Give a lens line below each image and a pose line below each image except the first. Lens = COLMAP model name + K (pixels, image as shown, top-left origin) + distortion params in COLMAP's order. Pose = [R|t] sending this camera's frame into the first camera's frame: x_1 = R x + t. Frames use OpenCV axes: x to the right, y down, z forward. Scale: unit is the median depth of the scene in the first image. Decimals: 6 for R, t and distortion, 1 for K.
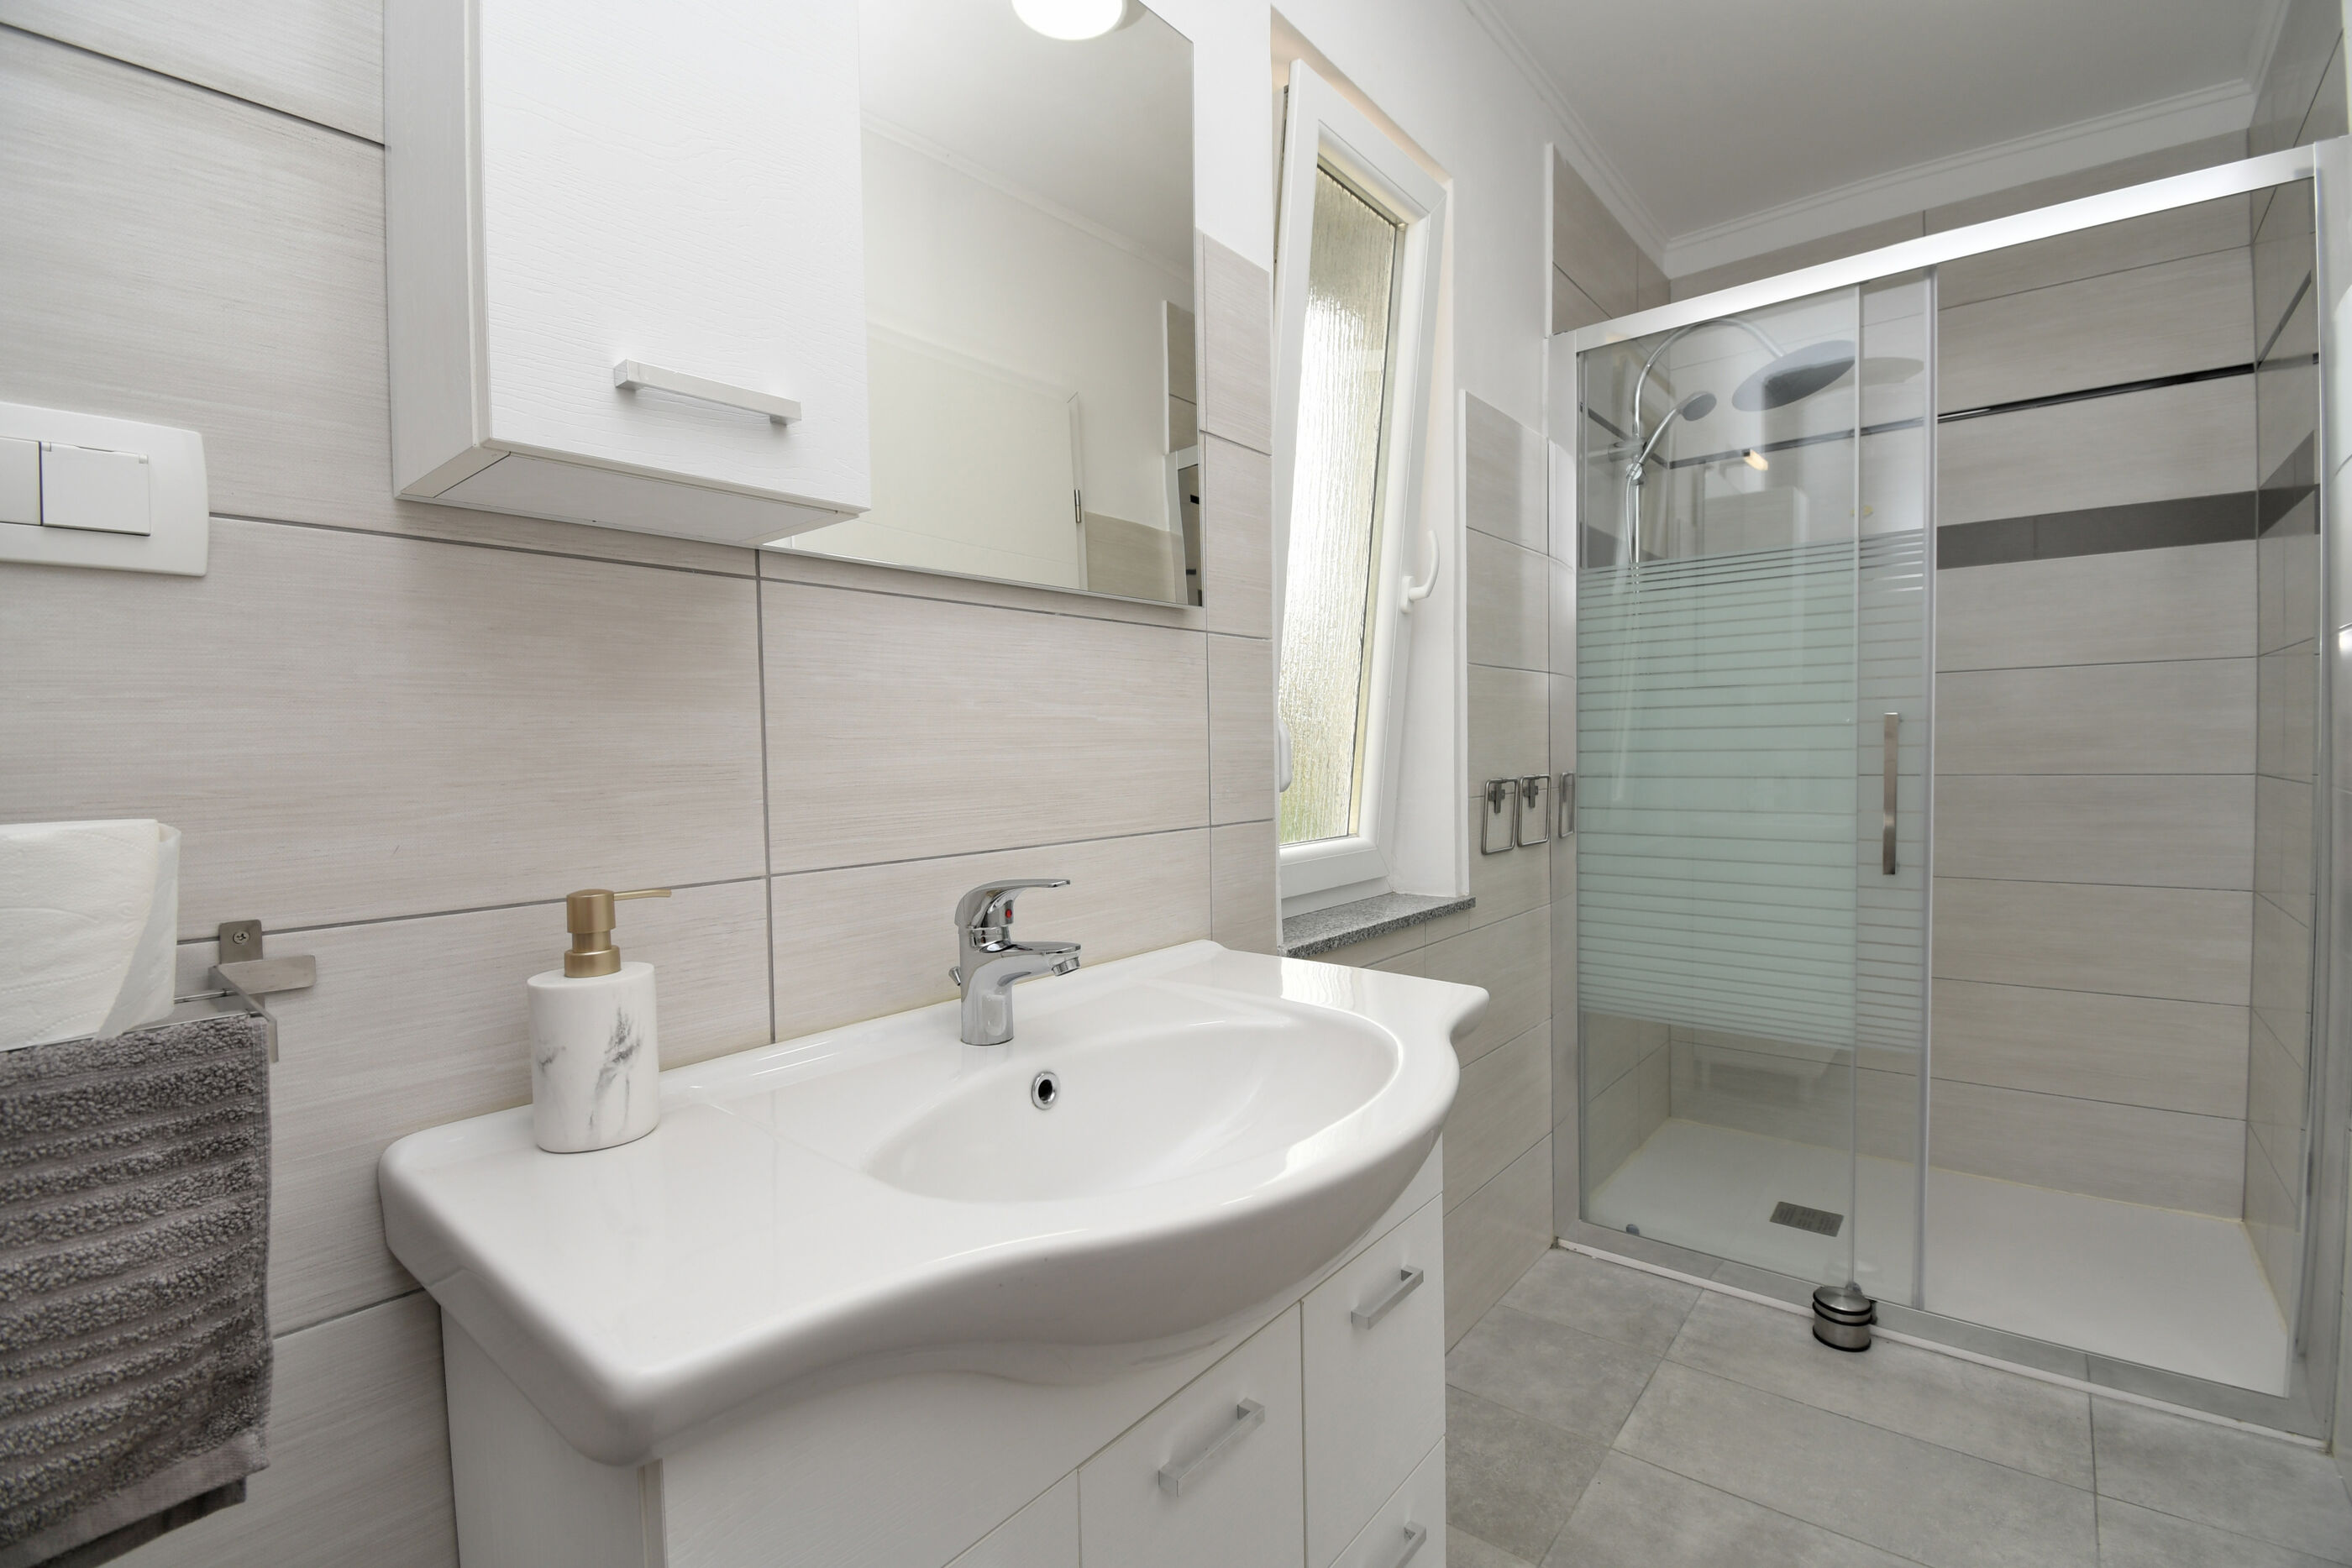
lens RADIAL K [[1030.6, 0, 1183.2], [0, 1030.6, 788.5], [0, 0, 1]] dist [0.026720, -0.032165]
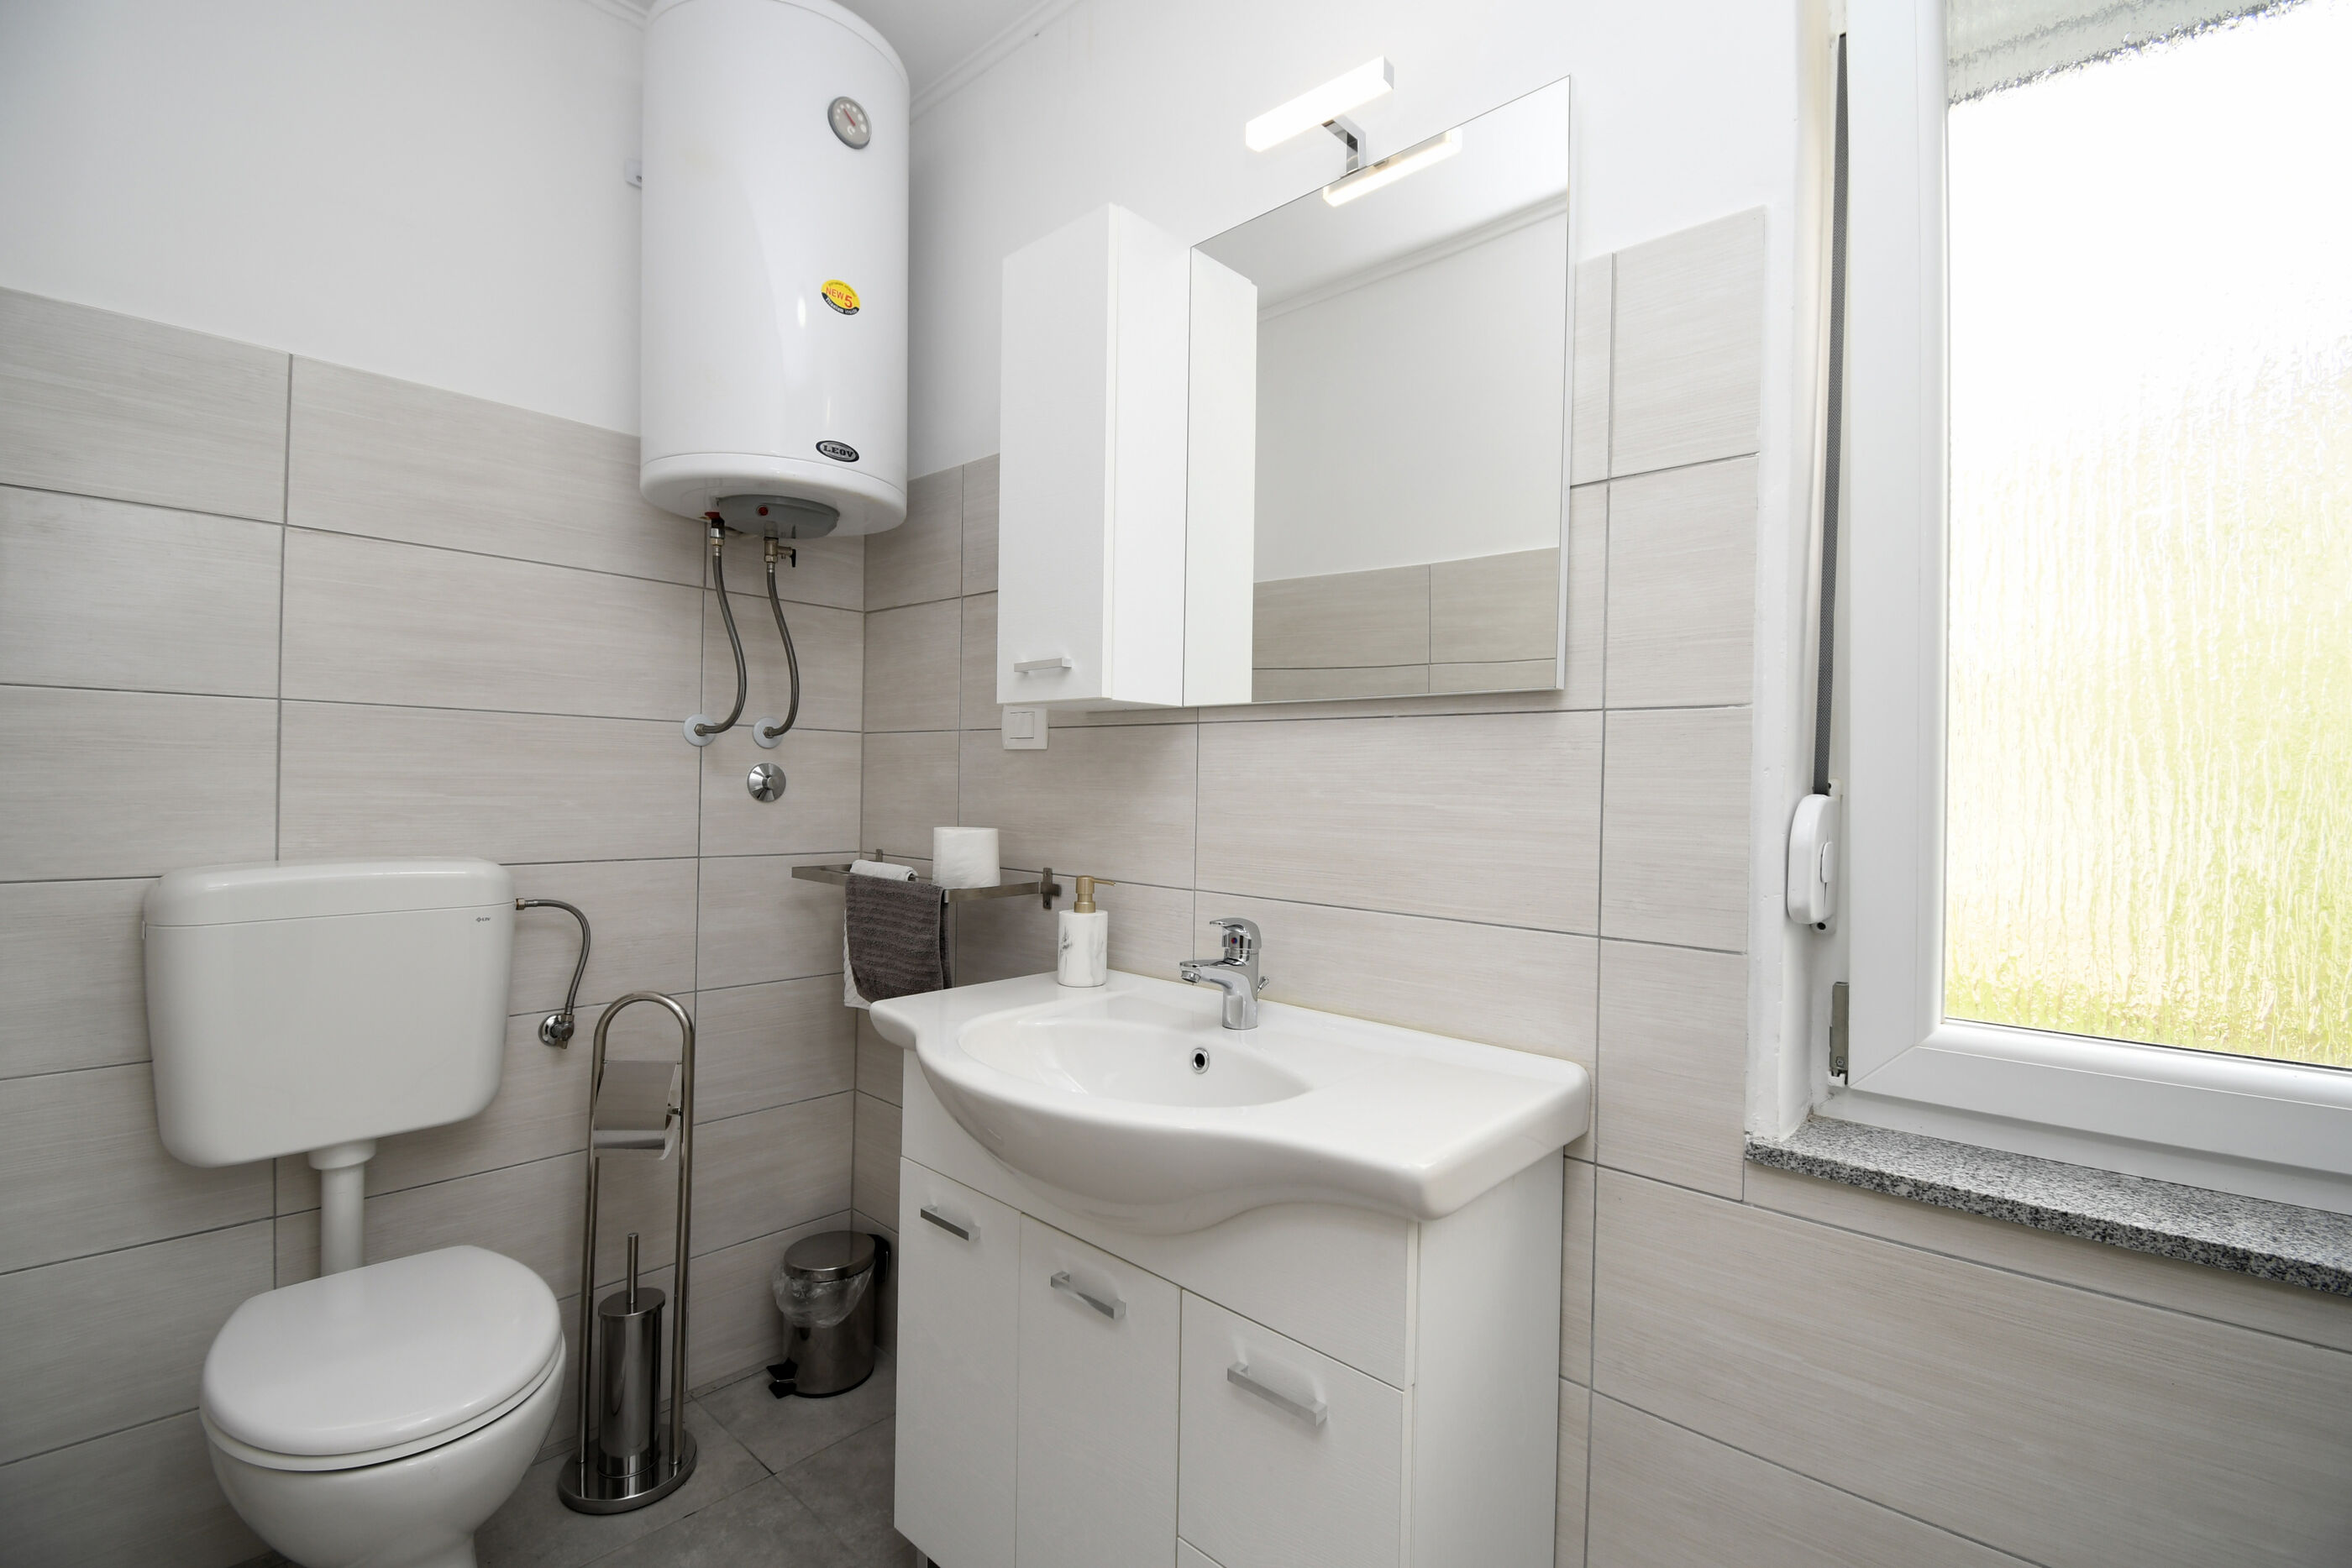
lens RADIAL K [[1030.6, 0, 1183.2], [0, 1030.6, 788.5], [0, 0, 1]] dist [0.026720, -0.032165]
pose [[-0.055051, 0.023927, -0.998197, 1.217196], [-0.058283, 0.997931, 0.027135, -0.120459], [0.996781, 0.059671, -0.053542, 0.941212]]
